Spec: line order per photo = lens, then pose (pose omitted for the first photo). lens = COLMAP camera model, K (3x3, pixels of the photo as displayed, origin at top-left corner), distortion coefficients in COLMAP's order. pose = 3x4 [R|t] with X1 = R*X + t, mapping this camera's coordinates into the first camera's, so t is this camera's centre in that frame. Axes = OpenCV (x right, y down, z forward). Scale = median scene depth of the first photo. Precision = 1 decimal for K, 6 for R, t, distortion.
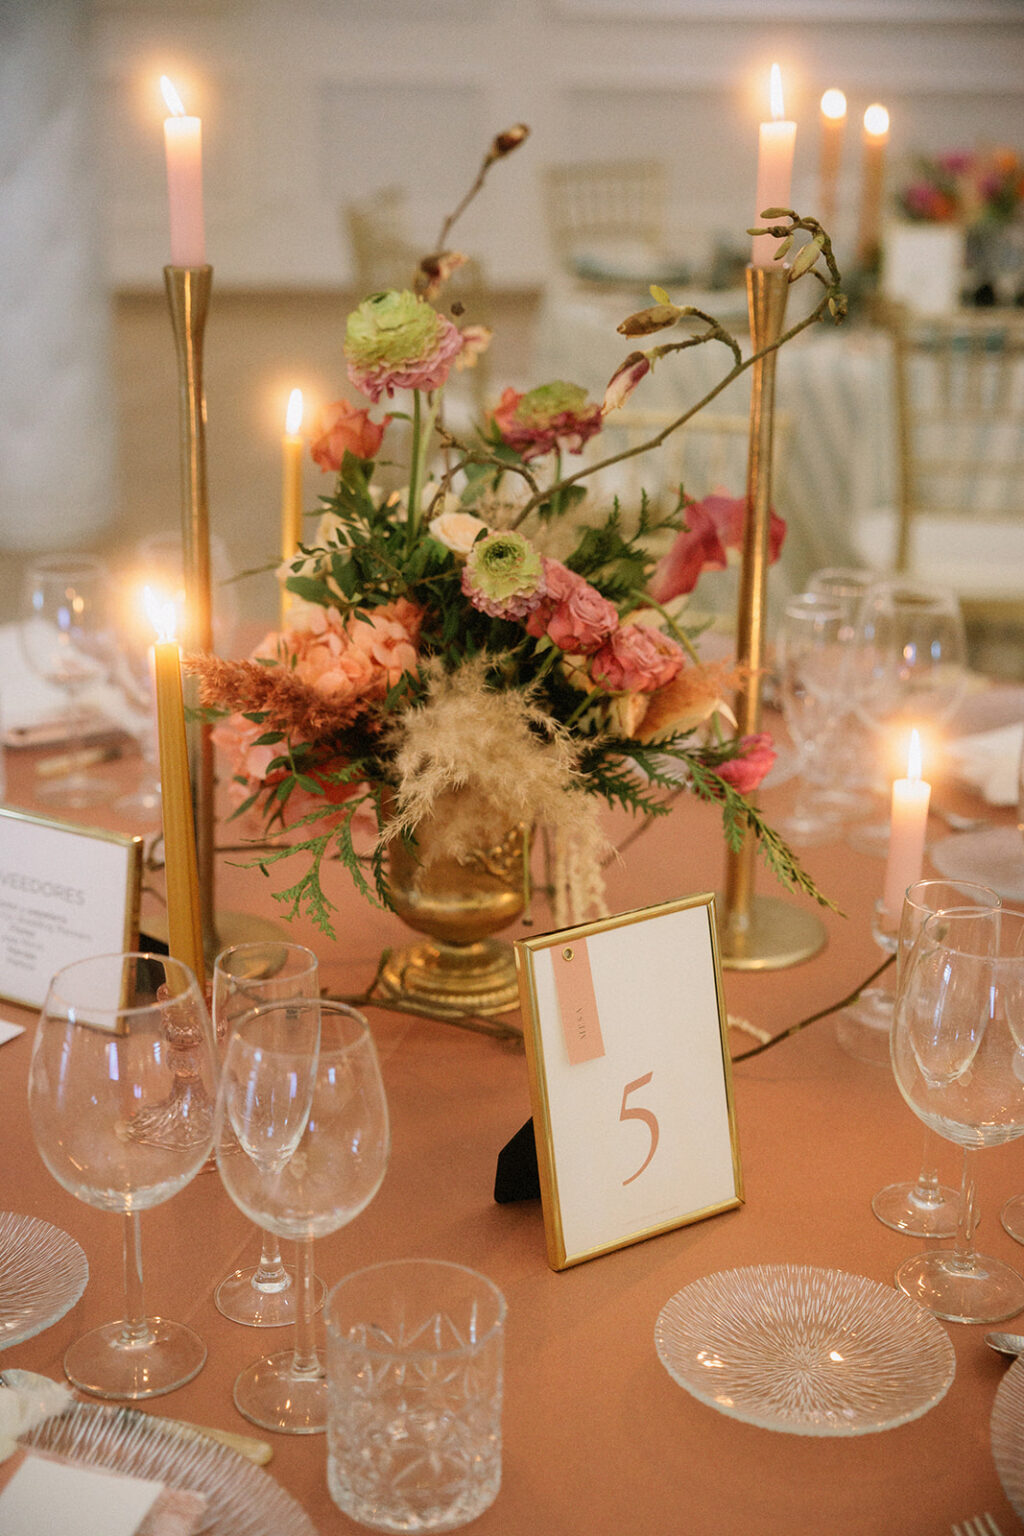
lens RADIAL K [[2295.6, 0, 512.0], [0, 2295.6, 768.0], [0, 0, 1]] dist [0.124010, -0.008940]
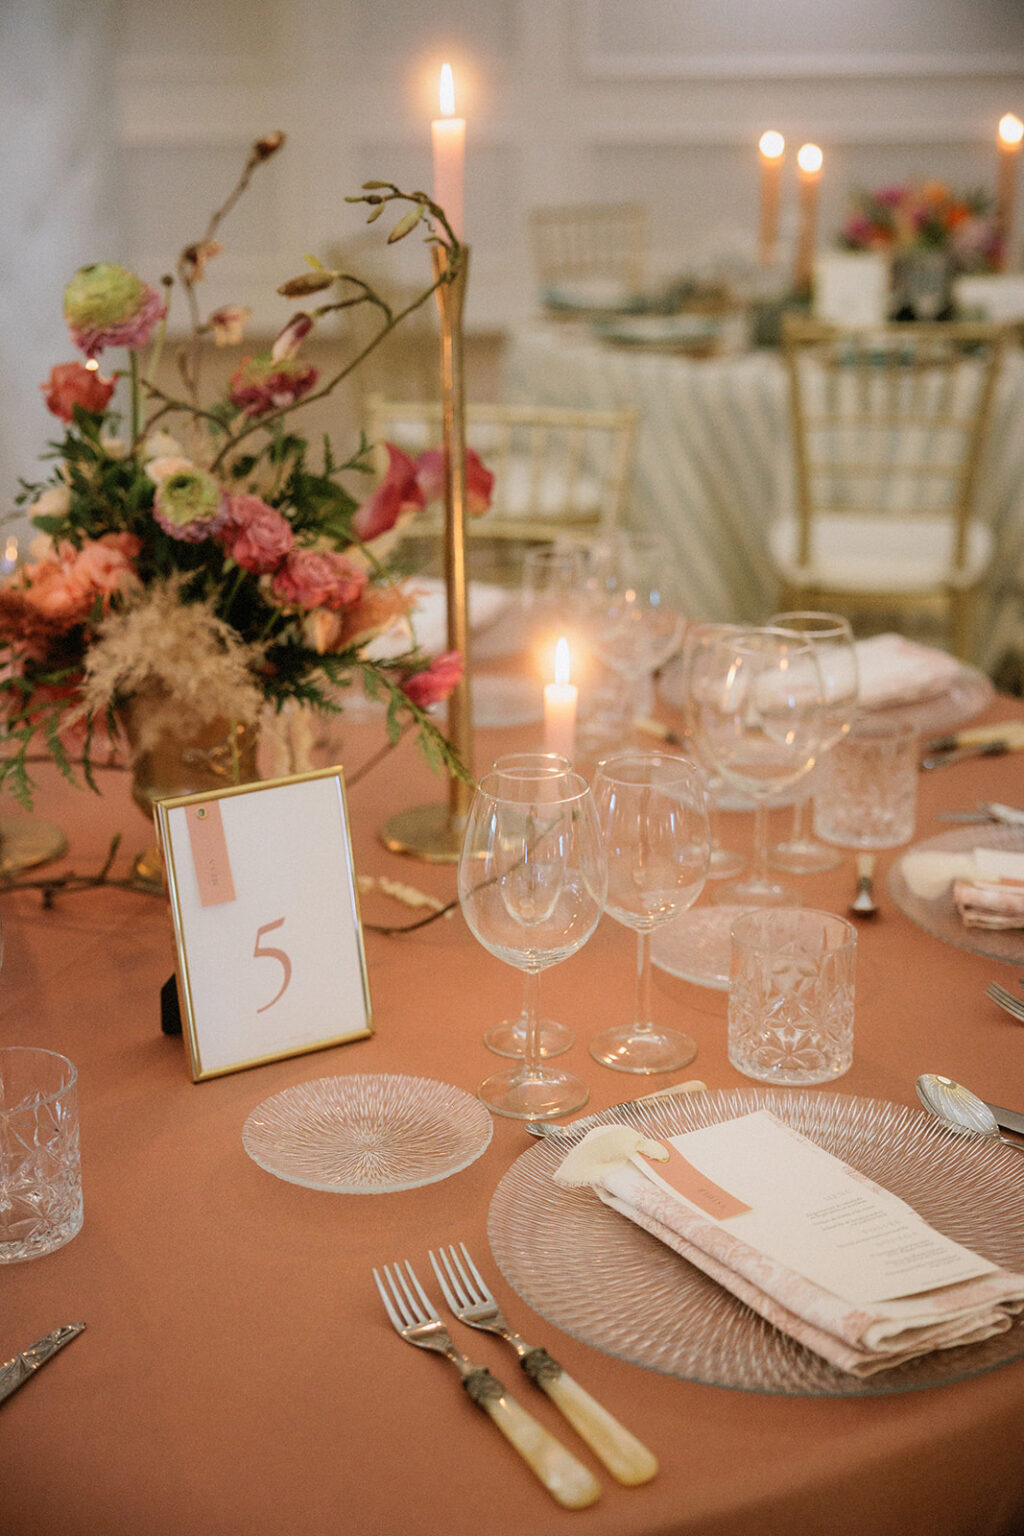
lens RADIAL K [[2207.2, 0, 512.0], [0, 2207.2, 768.0], [0, 0, 1]] dist [0.101947, -0.000498]
pose [[0.998771, -0.003380, -0.049444, 0.210725], [0.002515, 0.999843, -0.017539, 0.068707], [0.049496, 0.017393, 0.998623, -0.109680]]
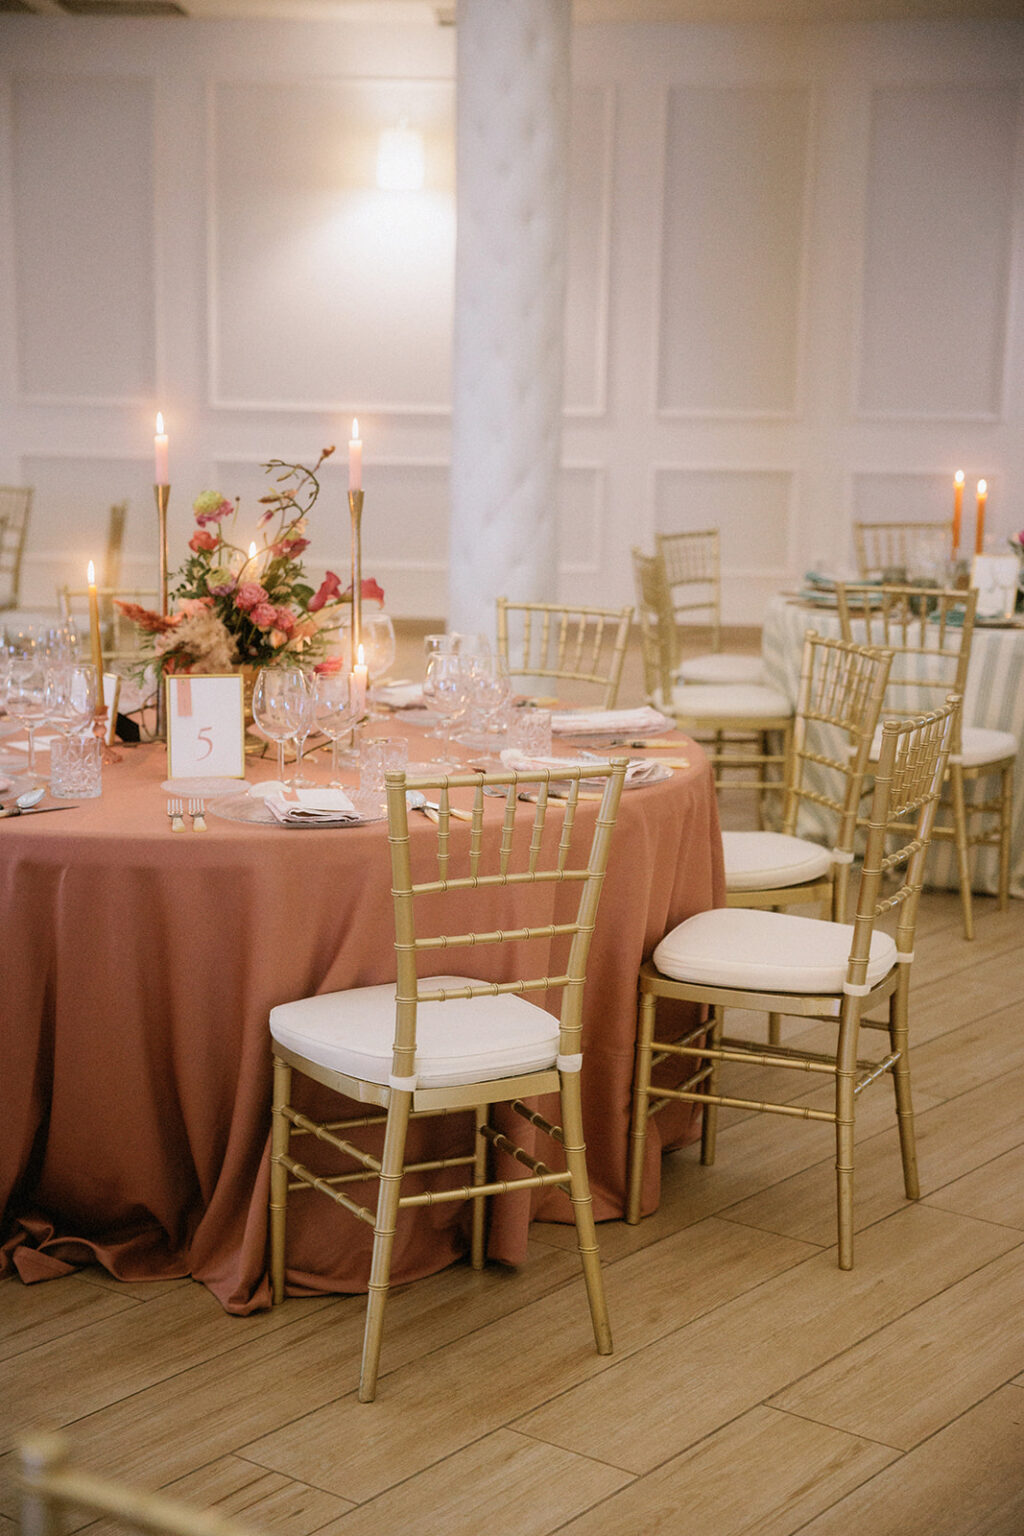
lens RADIAL K [[2515.0, 0, 512.0], [0, 2515.0, 768.0], [0, 0, 1]] dist [0.000723, 0.003452]
pose [[0.928023, 0.058582, -0.367888, 1.524249], [-0.124409, 0.979597, -0.157839, 0.606698], [0.351136, 0.192246, 0.916376, -1.764462]]
